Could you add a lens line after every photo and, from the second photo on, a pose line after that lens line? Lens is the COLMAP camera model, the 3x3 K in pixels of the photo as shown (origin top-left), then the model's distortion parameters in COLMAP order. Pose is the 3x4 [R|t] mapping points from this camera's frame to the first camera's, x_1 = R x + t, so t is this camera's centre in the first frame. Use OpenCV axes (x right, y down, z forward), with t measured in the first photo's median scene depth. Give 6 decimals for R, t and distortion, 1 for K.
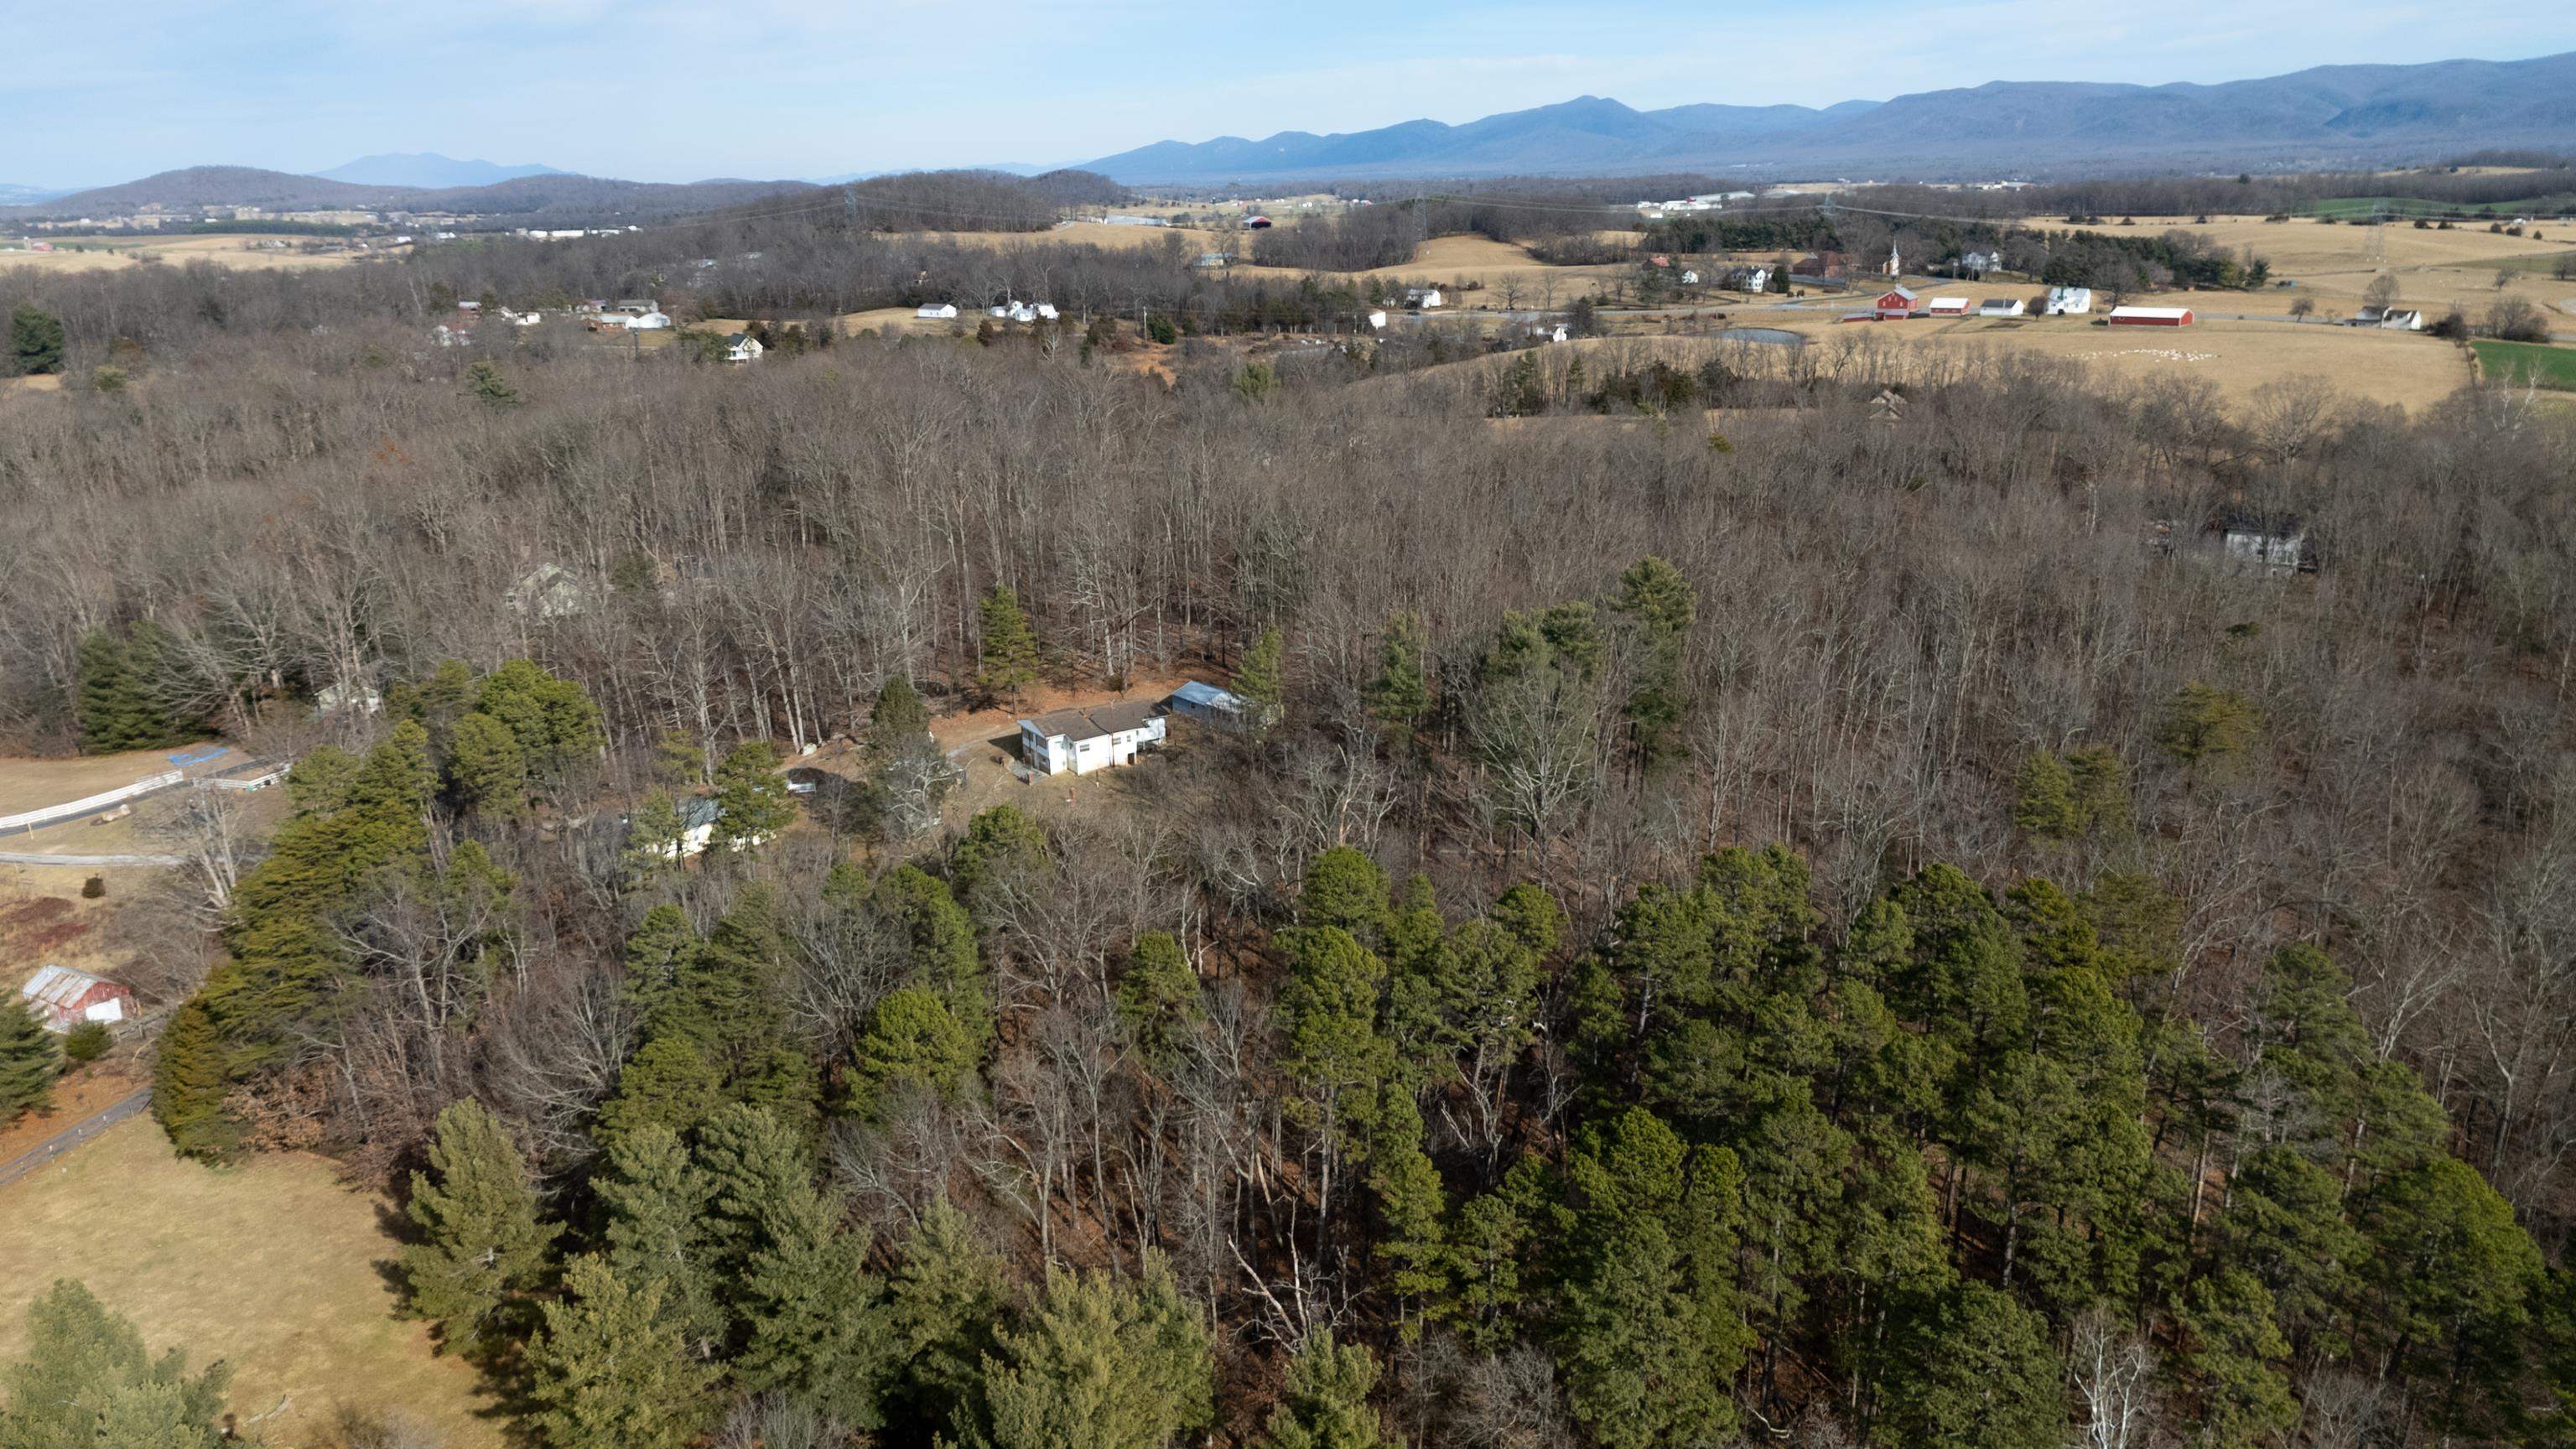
lens RADIAL K [[1891.3, 0, 1293.2], [0, 1891.3, 725.7], [0, 0, 1]] dist [0.052988, -0.056278]
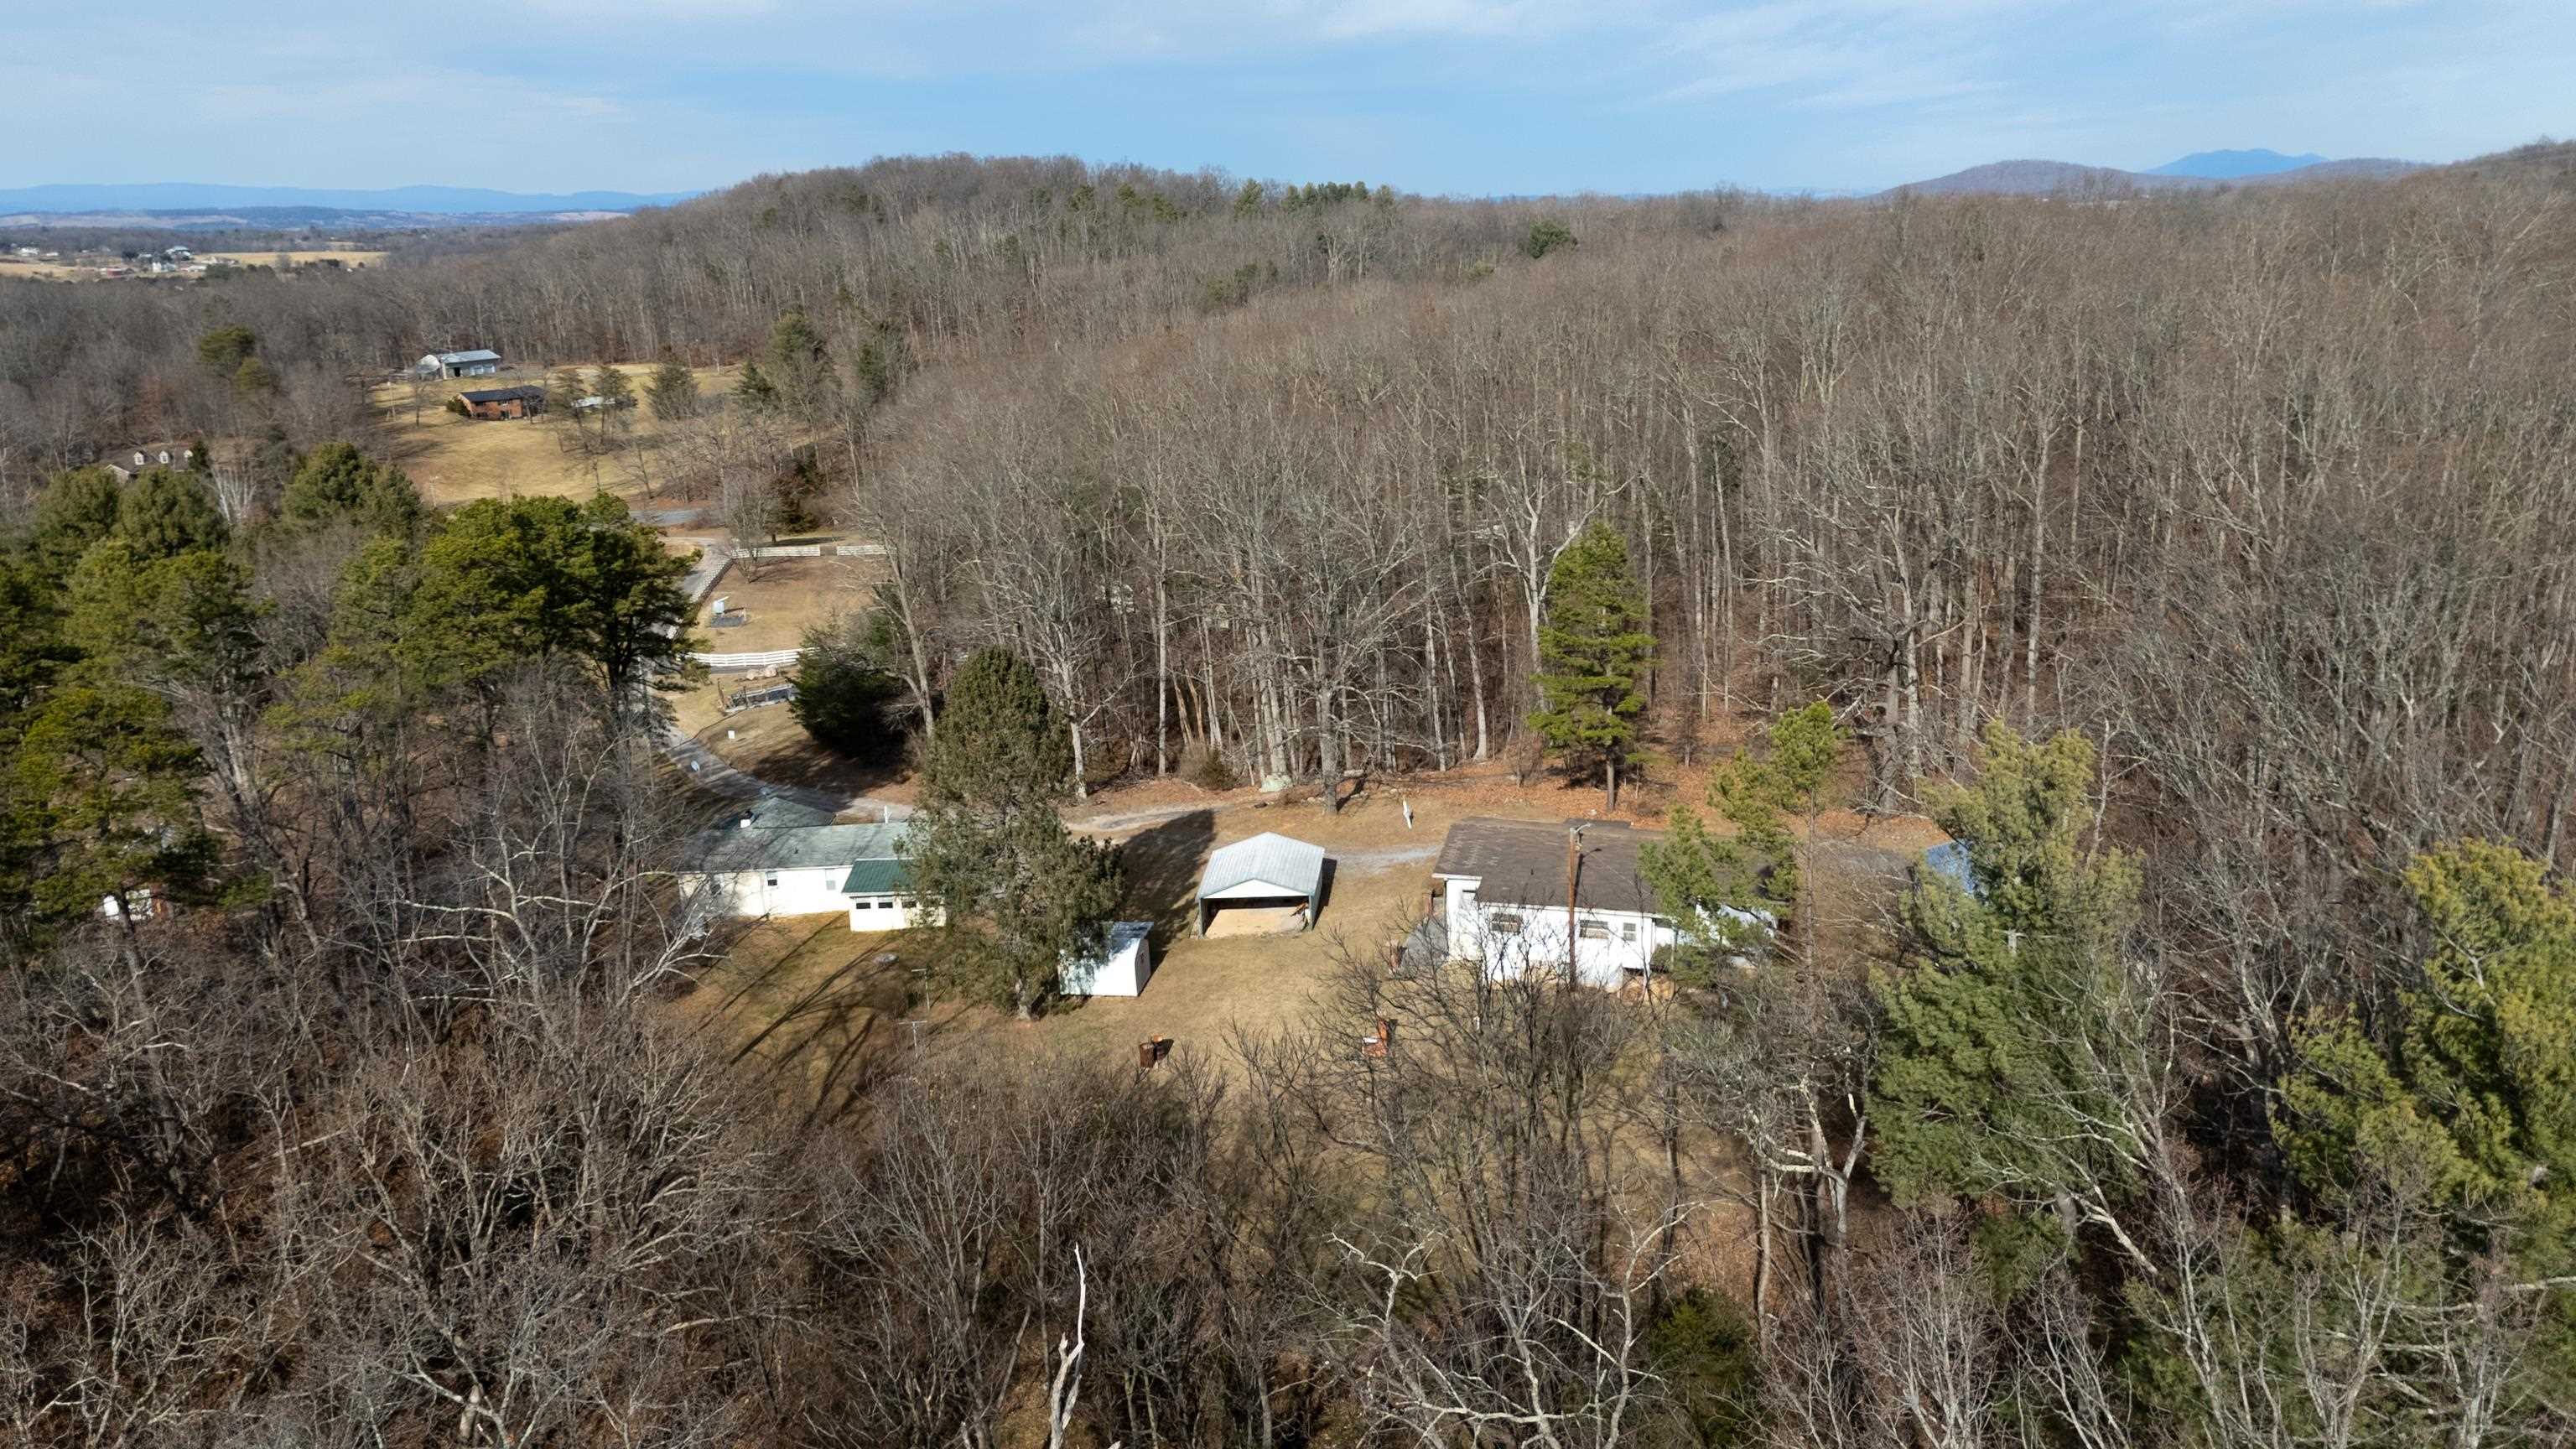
lens RADIAL K [[1891.3, 0, 1302.8], [0, 1891.3, 728.4], [0, 0, 1]] dist [0.052988, -0.056278]
pose [[0.652143, 0.203017, -0.730406, 0.026654], [-0.203259, 0.975023, 0.089529, -0.010221], [0.730339, 0.090076, 0.677120, 0.129786]]
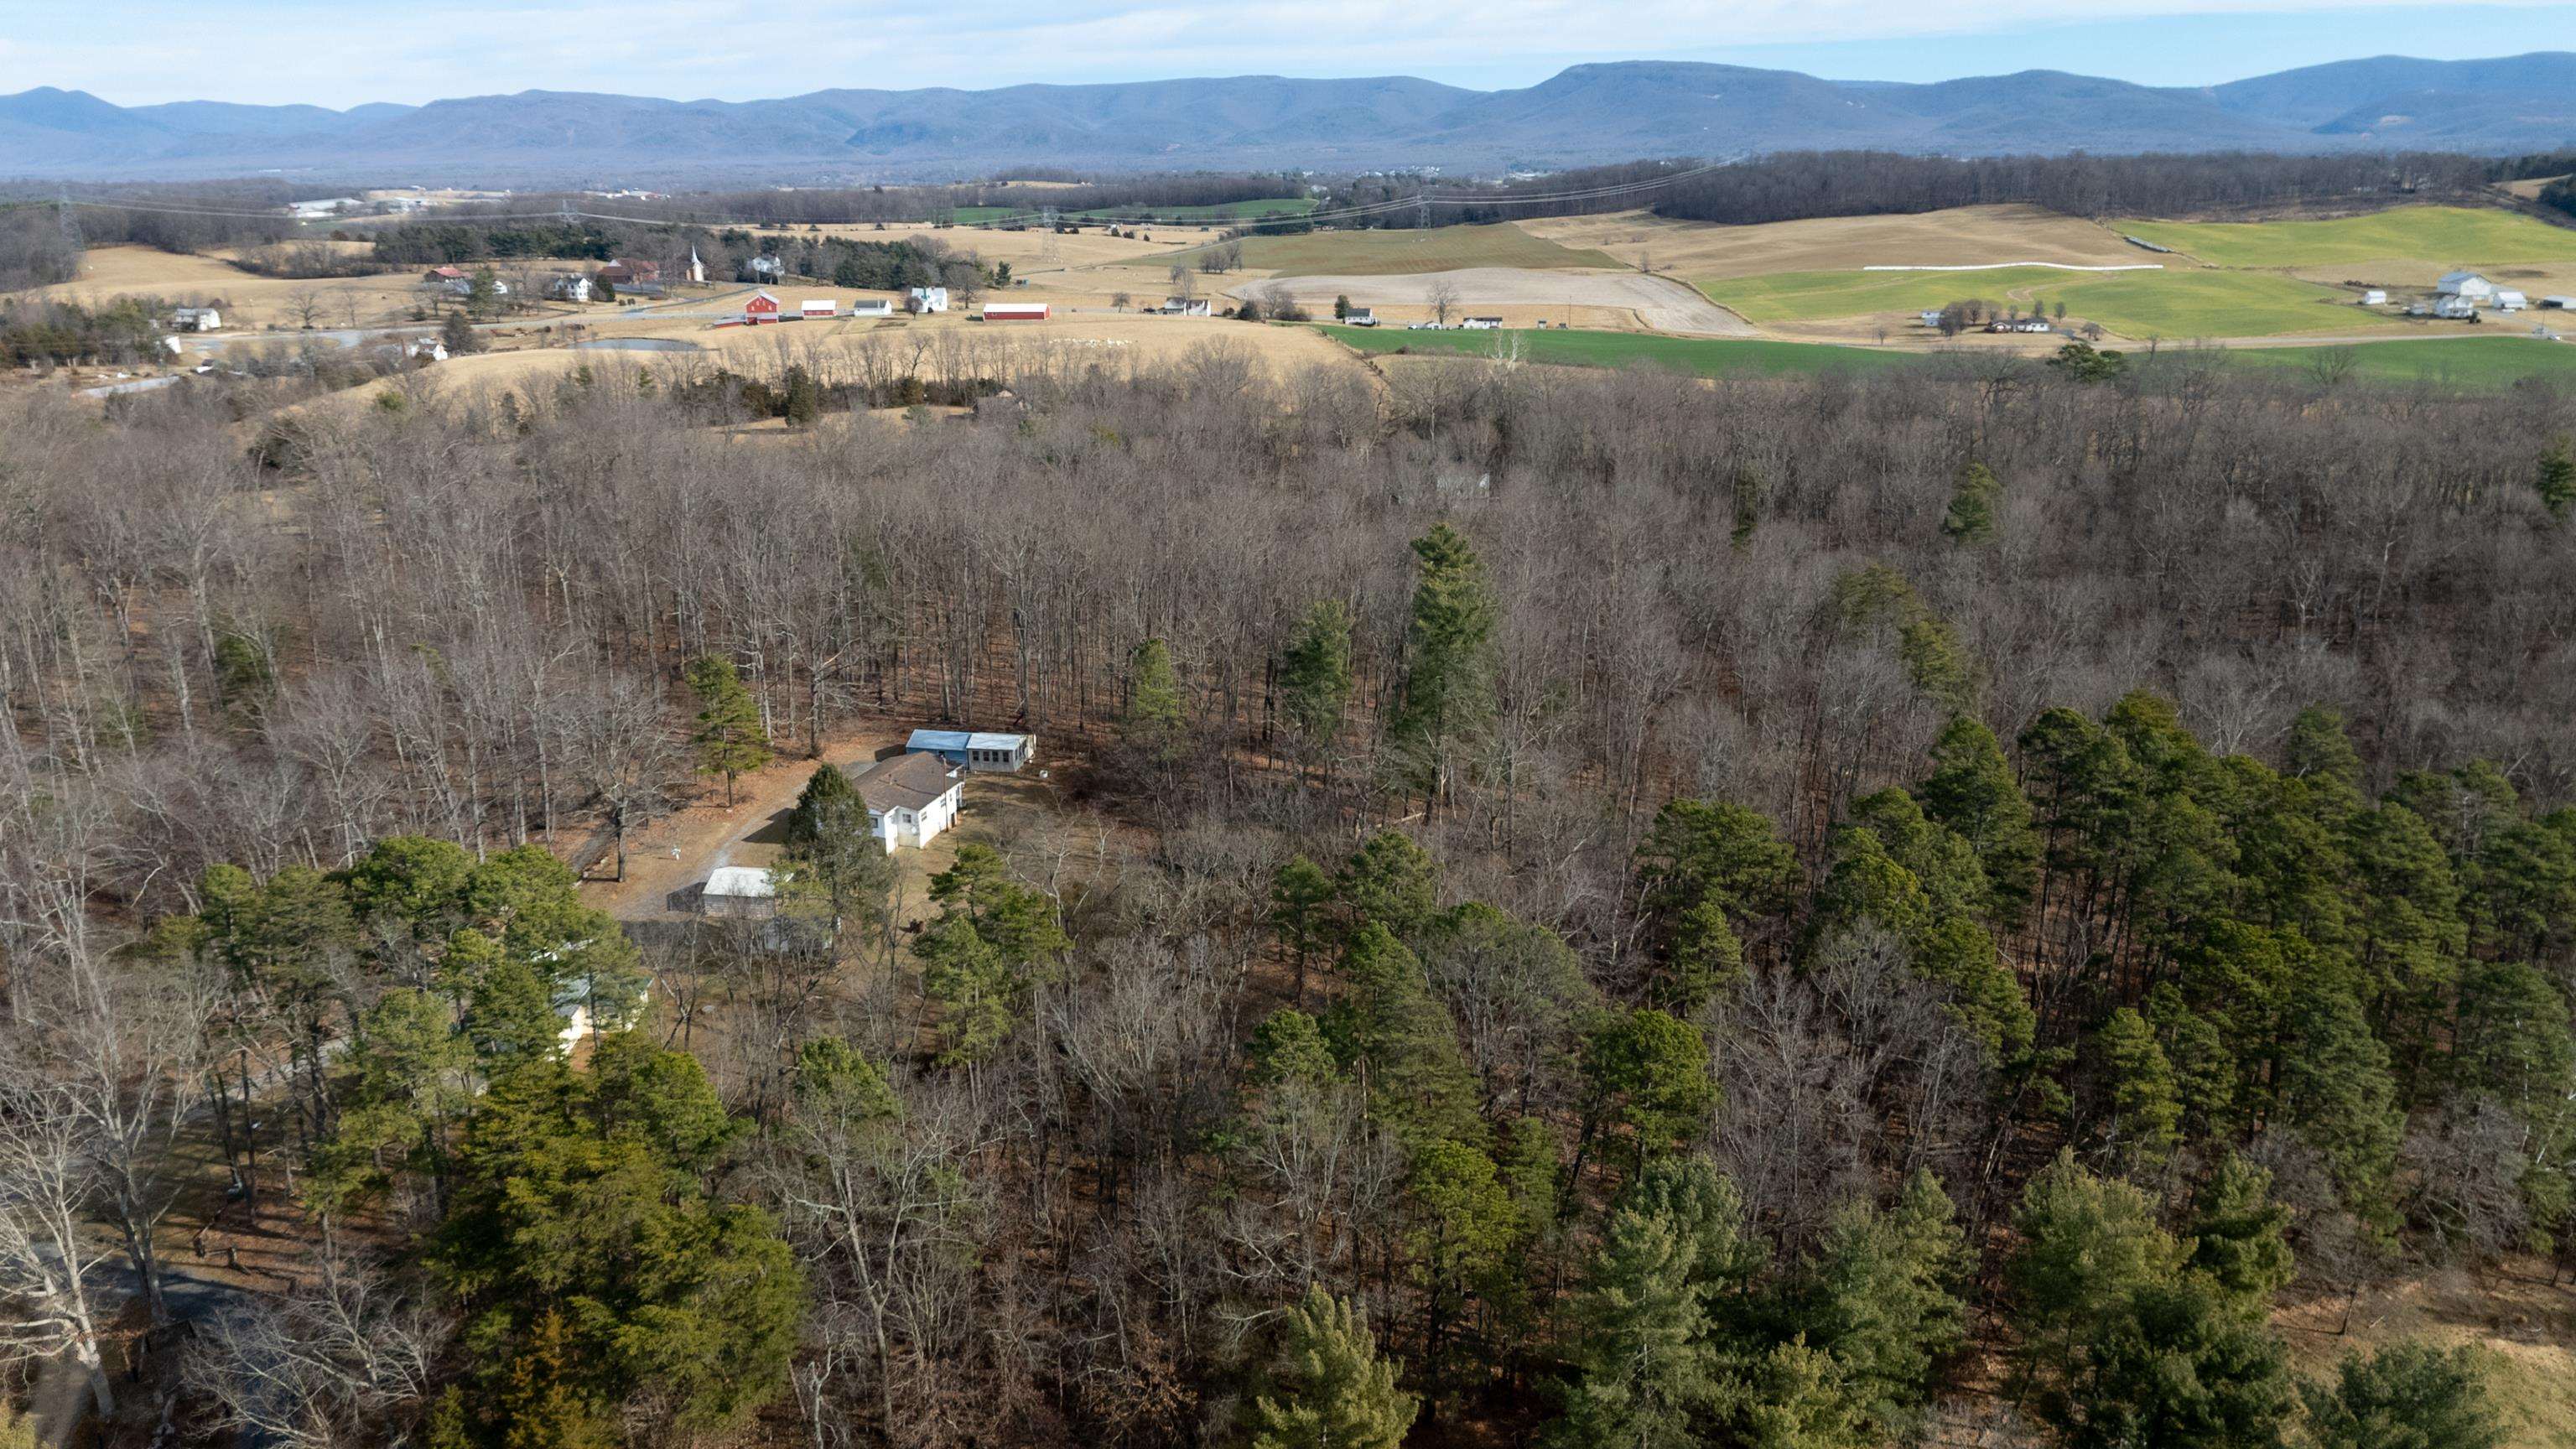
lens RADIAL K [[1891.3, 0, 1284.3], [0, 1891.3, 739.0], [0, 0, 1]] dist [0.052988, -0.056278]
pose [[0.768945, -0.176700, 0.614411, -0.095145], [0.175765, 0.982442, 0.062570, -0.008964], [-0.614679, 0.059880, 0.786501, 0.038947]]
